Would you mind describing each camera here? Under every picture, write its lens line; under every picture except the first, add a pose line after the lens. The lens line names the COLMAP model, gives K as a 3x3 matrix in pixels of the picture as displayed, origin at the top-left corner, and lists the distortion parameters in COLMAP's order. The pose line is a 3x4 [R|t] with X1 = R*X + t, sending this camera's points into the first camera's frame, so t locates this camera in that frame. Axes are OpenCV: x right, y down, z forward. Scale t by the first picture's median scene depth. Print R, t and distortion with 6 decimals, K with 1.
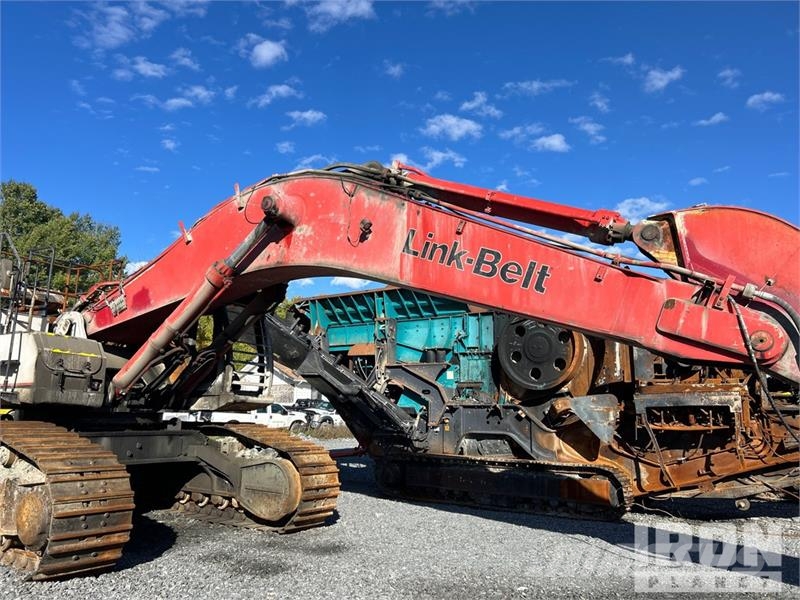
lens RADIAL K [[601.7, 0, 396.3], [0, 601.7, 295.8], [0, 0, 1]] dist [0.059934, -0.071686]
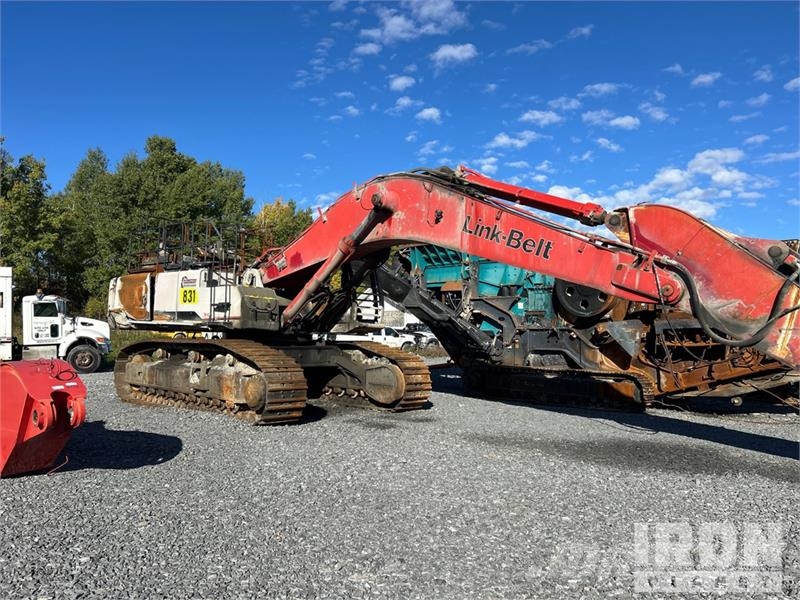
lens RADIAL K [[594.6, 0, 407.3], [0, 594.6, 298.4], [0, 0, 1]] dist [0.067334, -0.076455]
pose [[0.986562, -0.013312, -0.162841, 0.089869], [0.034105, 0.991499, 0.125568, -0.075381], [0.159785, -0.129434, 0.978629, -0.408439]]
